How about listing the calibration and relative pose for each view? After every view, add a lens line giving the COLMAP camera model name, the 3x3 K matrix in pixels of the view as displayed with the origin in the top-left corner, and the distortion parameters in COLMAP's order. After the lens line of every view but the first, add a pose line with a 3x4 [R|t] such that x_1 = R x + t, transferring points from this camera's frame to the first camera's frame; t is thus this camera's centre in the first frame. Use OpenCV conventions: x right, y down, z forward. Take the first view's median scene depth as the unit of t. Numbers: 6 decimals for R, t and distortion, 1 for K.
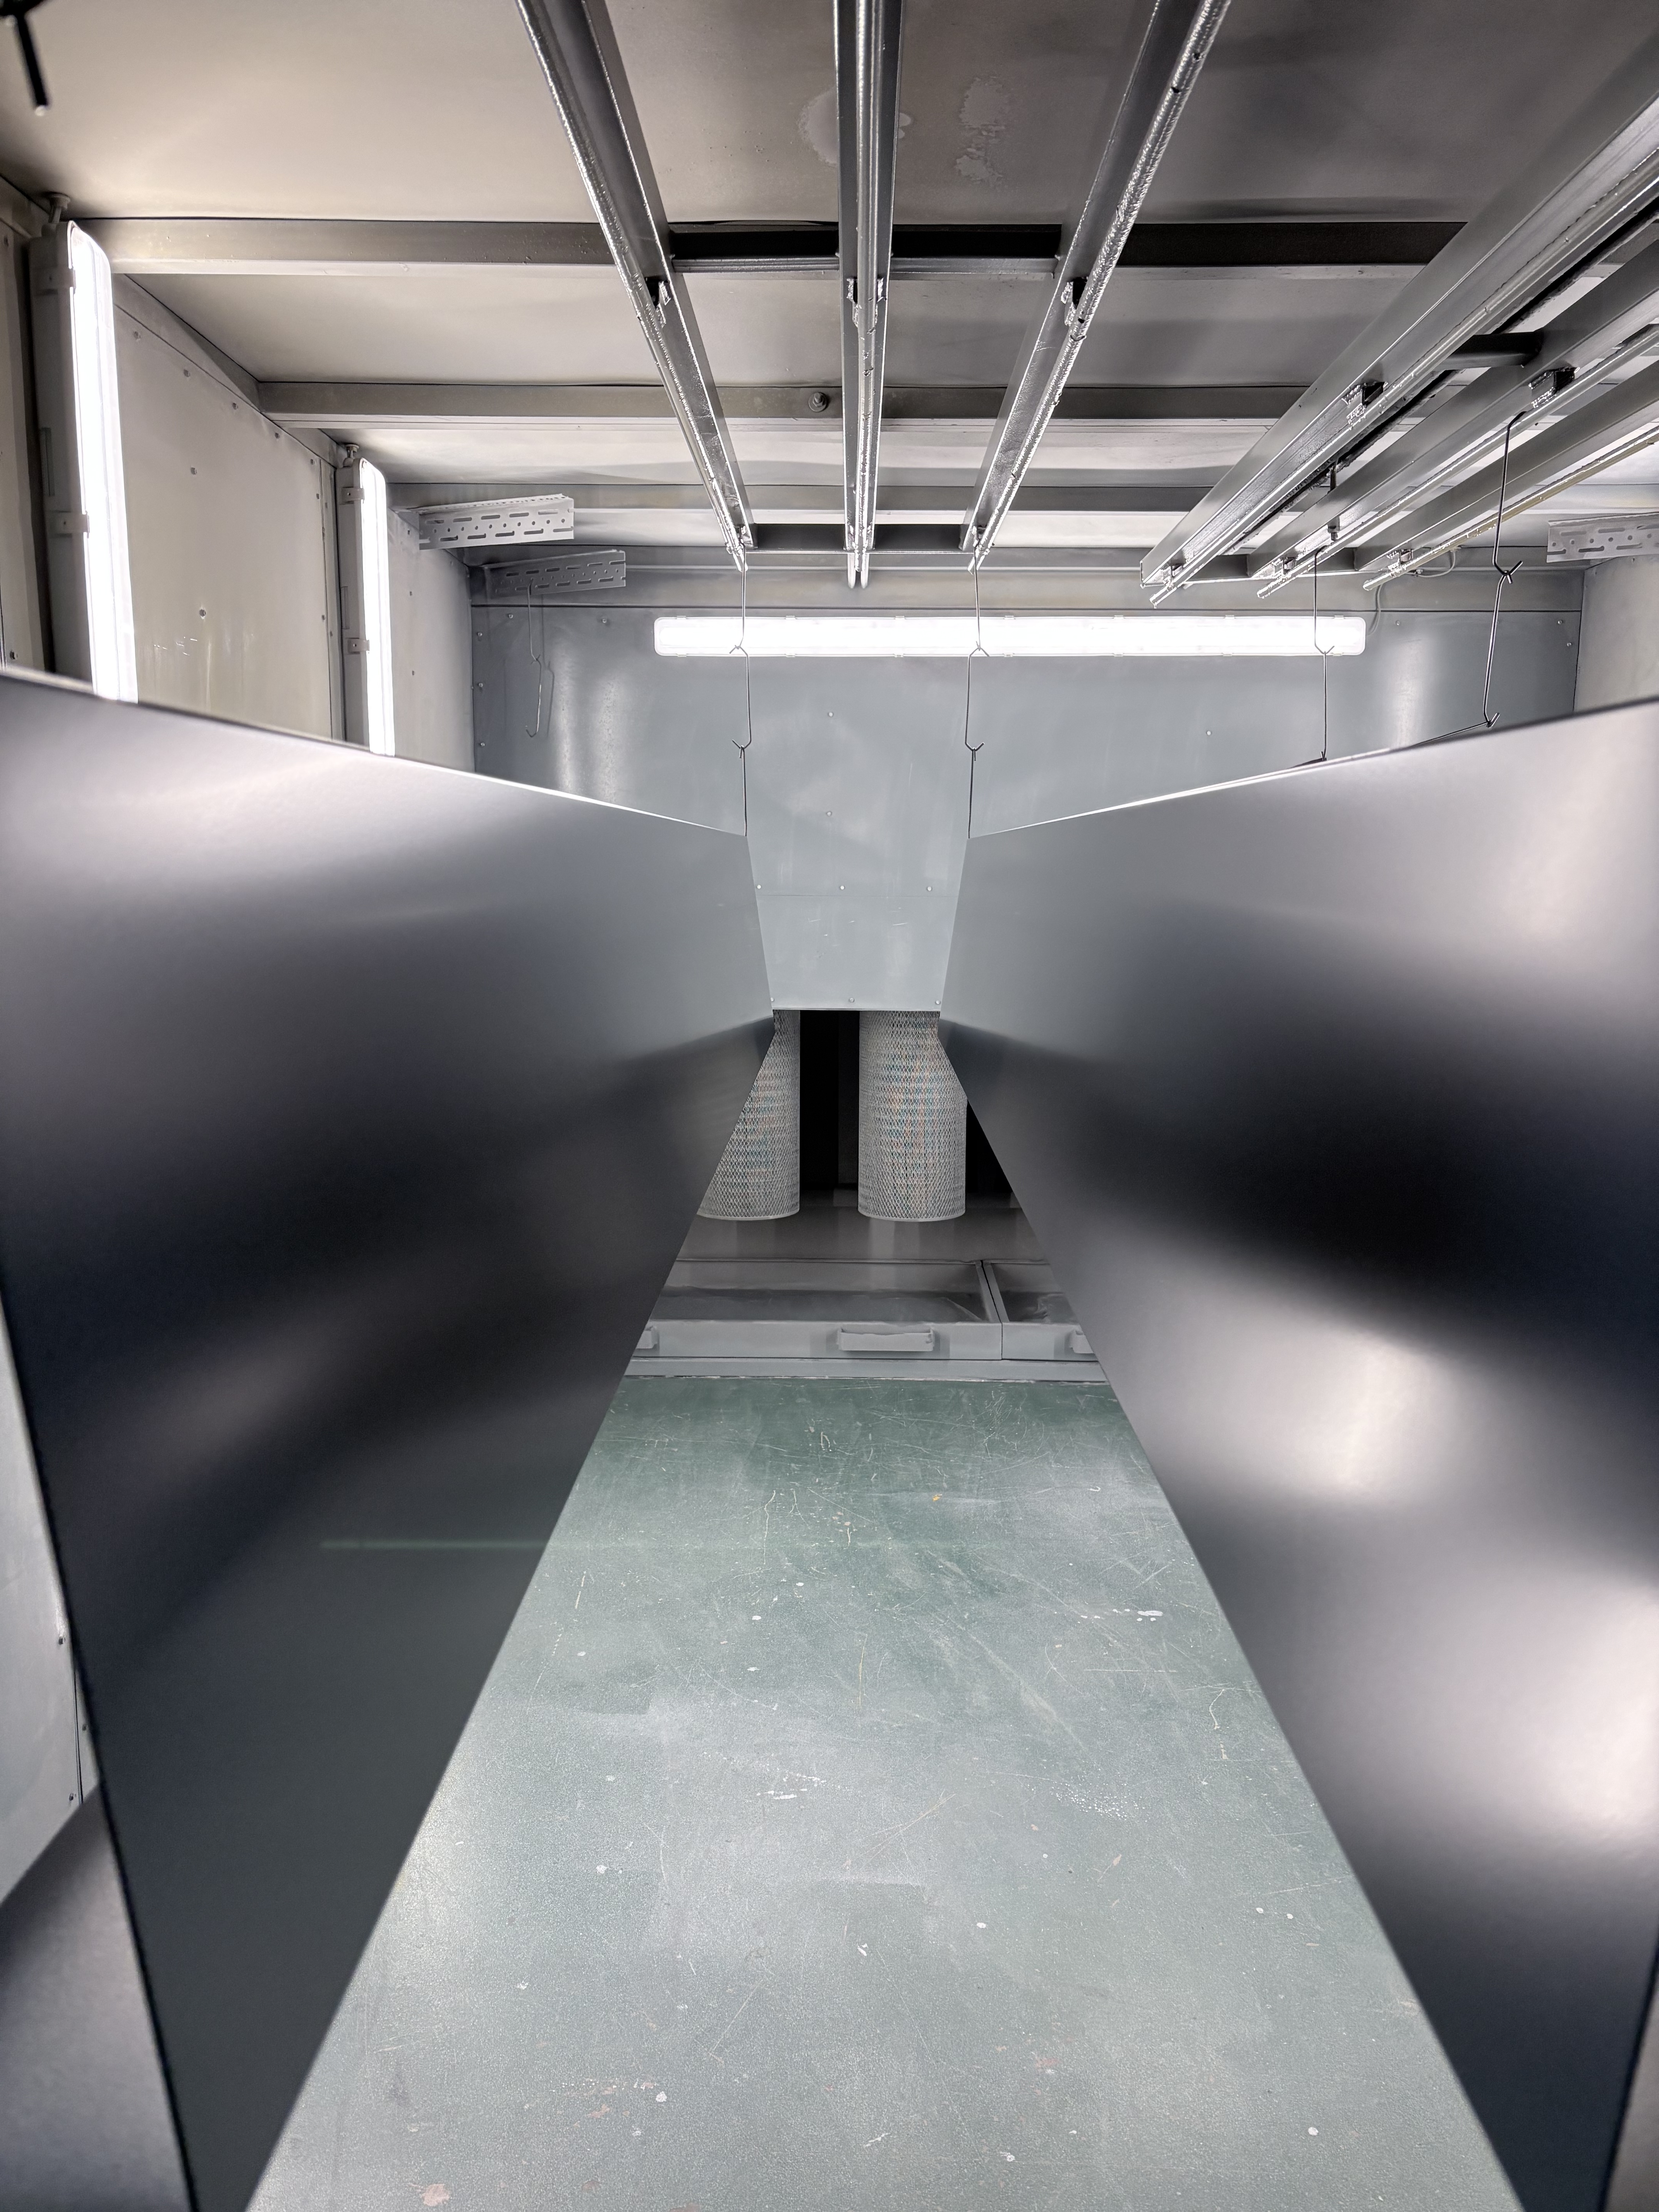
lens RADIAL K [[1719.0, 0, 841.3], [0, 1719.0, 1104.6], [0, 0, 1]] dist [0.005142, -0.012314]
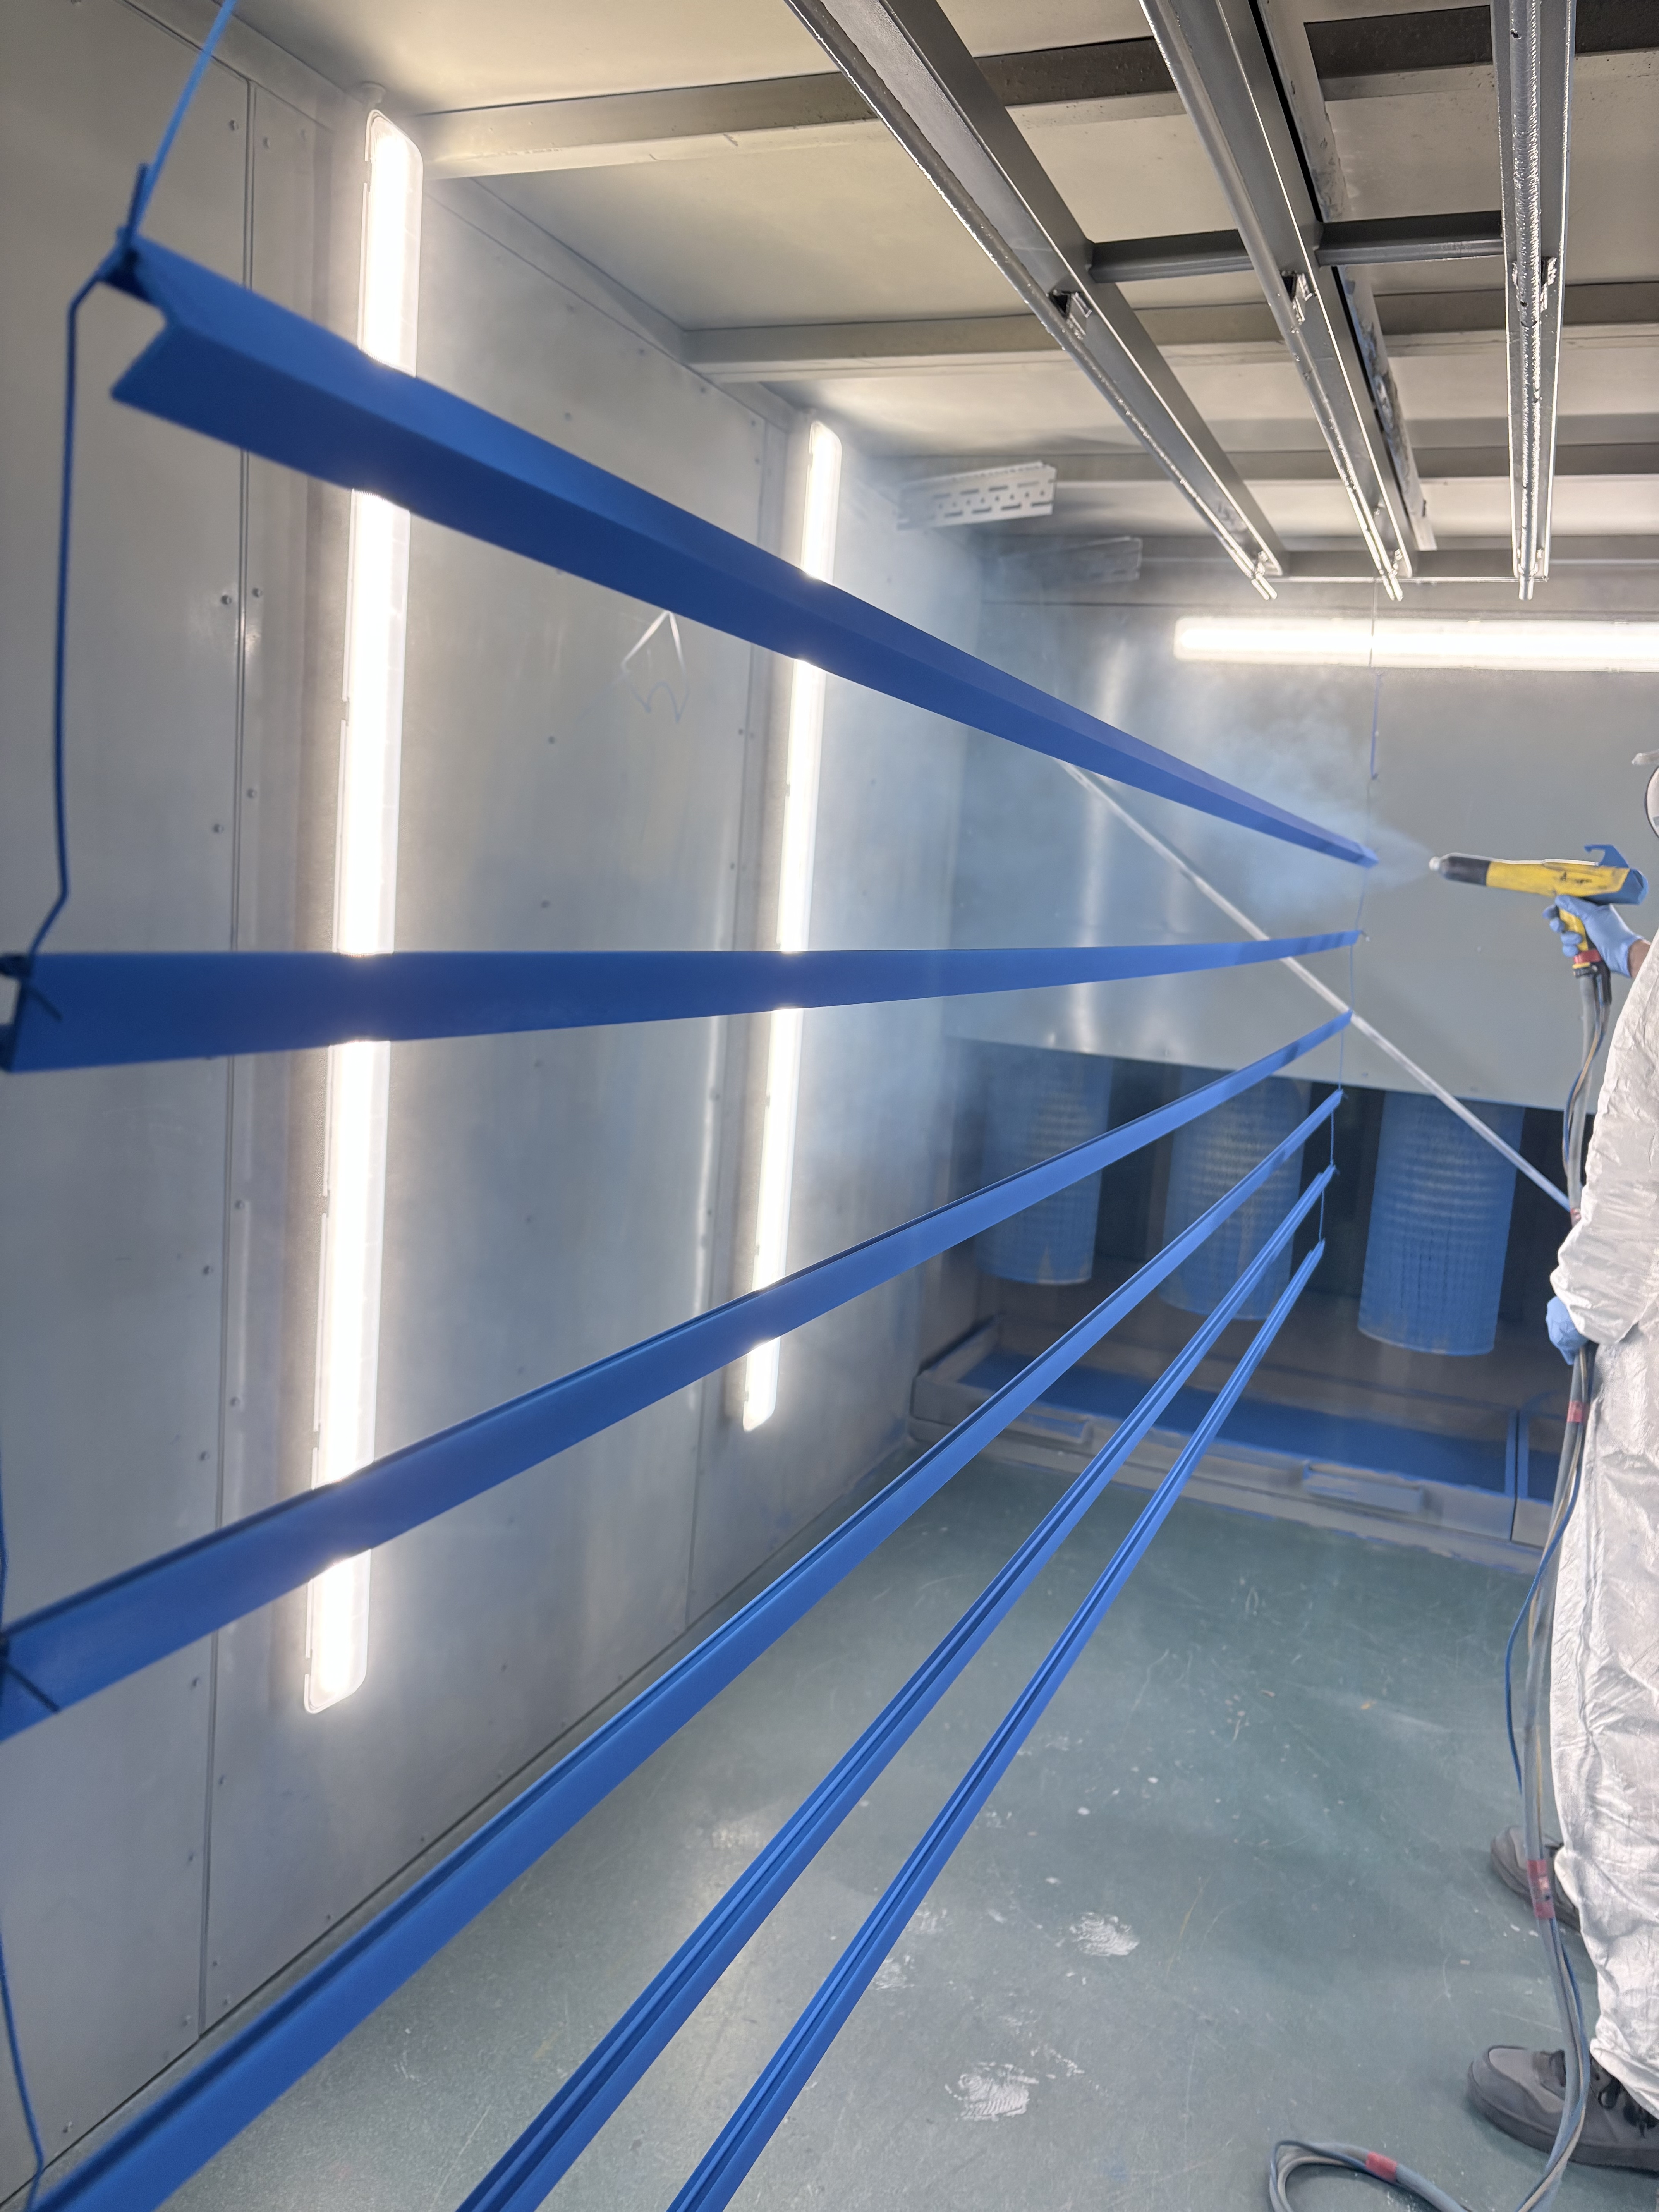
lens RADIAL K [[1719.0, 0, 838.9], [0, 1719.0, 1087.8], [0, 0, 1]] dist [0.005142, -0.012314]
pose [[0.925479, 0.111570, -0.361995, 0.085700], [-0.124030, 0.992214, -0.011286, -0.016354], [0.357918, 0.055343, 0.932112, 0.154754]]
